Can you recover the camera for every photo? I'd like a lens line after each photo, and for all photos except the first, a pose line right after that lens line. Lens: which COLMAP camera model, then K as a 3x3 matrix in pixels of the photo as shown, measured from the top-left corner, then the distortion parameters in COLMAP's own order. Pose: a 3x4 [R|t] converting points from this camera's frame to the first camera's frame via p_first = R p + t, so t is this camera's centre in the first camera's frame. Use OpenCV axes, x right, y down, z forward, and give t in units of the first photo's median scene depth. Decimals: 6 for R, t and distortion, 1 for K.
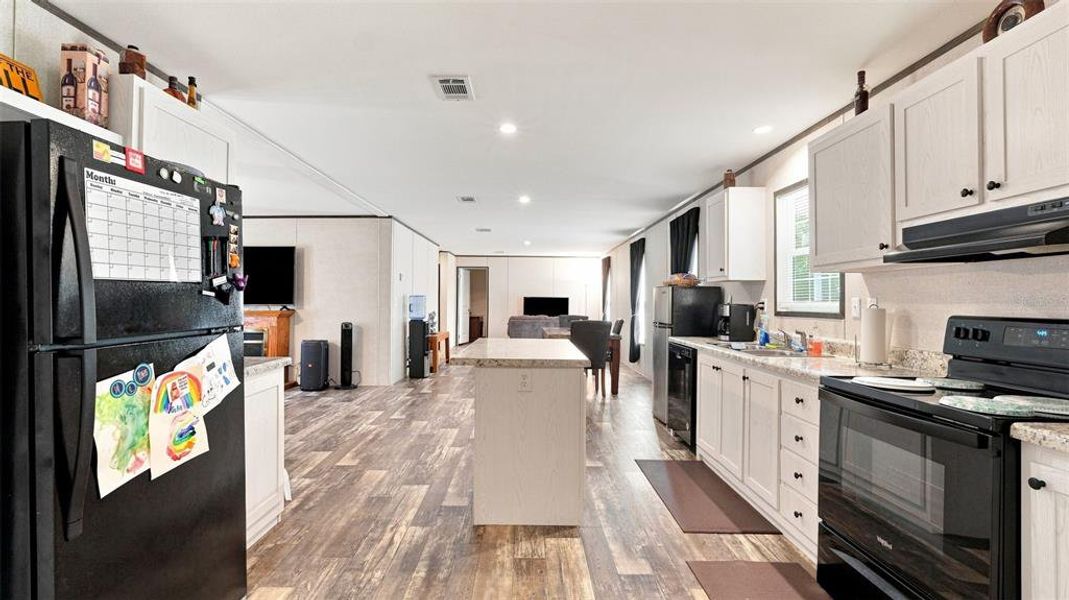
lens RADIAL K [[467.3, 0, 530.0], [0, 467.3, 293.1], [0, 0, 1]] dist [-0.002957, 0.000103]
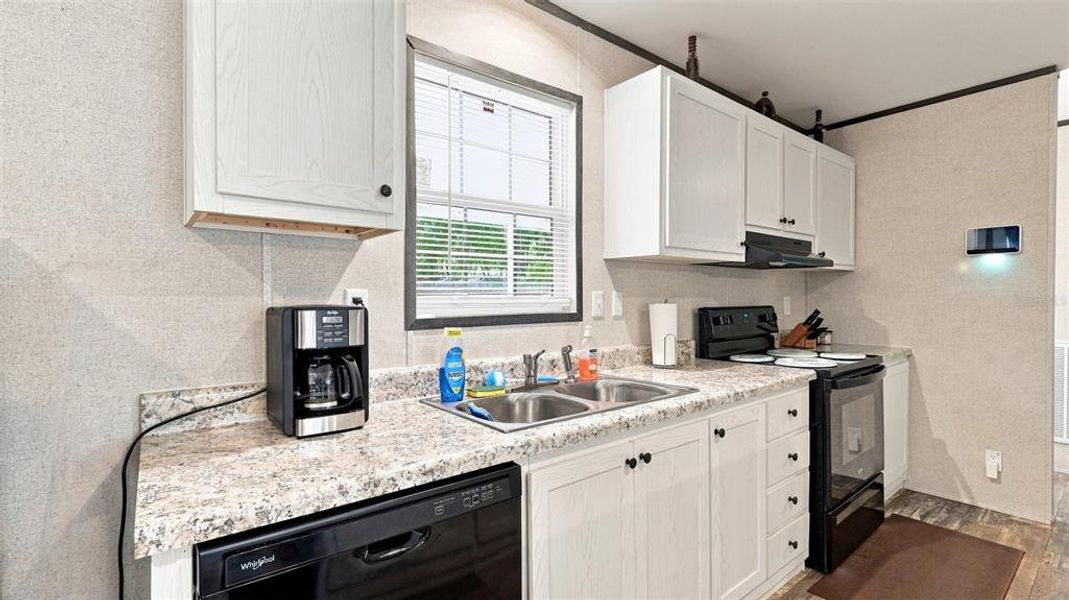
lens RADIAL K [[486.9, 0, 534.5], [0, 486.9, 300.0], [0, 0, 1]] dist [0.002413, 0.000308]
pose [[-0.612205, -0.022107, 0.790390, 0.131390], [-0.020808, 0.999713, 0.011845, 0.016968], [-0.790425, -0.009195, -0.612490, 1.548314]]
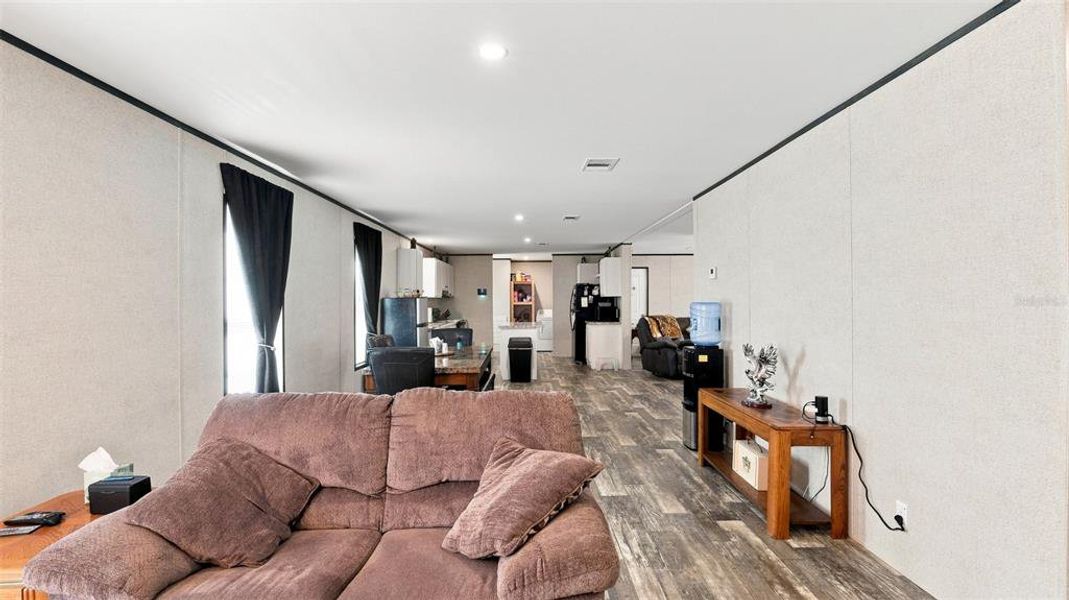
lens RADIAL K [[463.2, 0, 534.5], [0, 463.2, 300.0], [0, 0, 1]] dist [-0.001882, 0.000067]
pose [[-0.999761, -0.012315, 0.018060, -0.165321], [-0.012616, 0.999782, -0.016665, 0.018276], [-0.017851, -0.016889, -0.999698, 4.104715]]
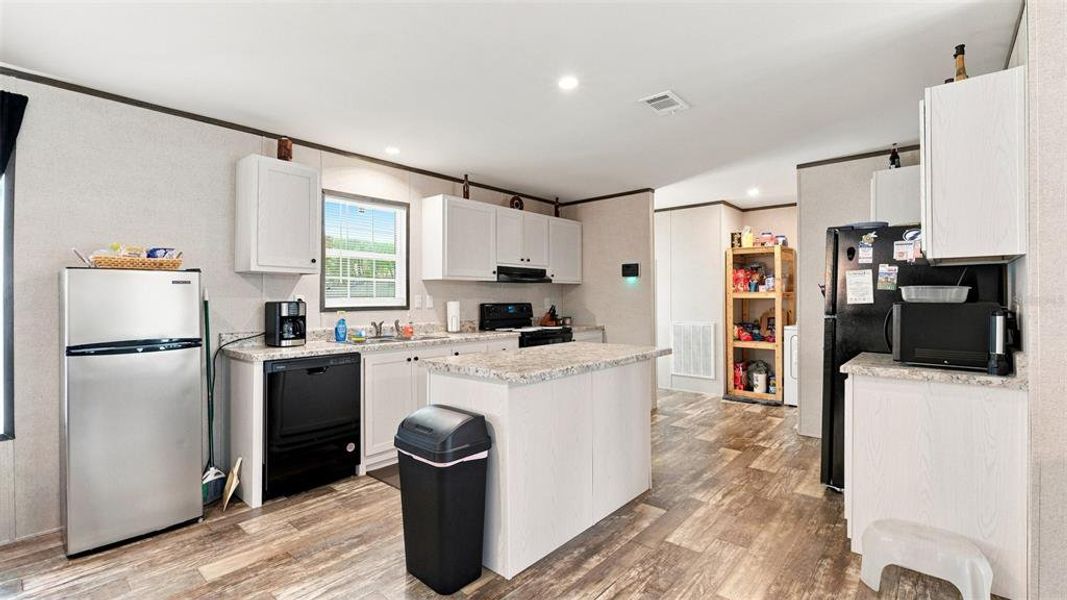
lens RADIAL K [[466.4, 0, 529.0], [0, 466.4, 293.2], [0, 0, 1]] dist [-0.002957, 0.000103]
pose [[-0.736437, -0.009231, 0.676443, -0.627619], [-0.021265, 0.999729, -0.009509, 0.009163], [-0.676172, -0.021388, -0.736434, 1.880112]]
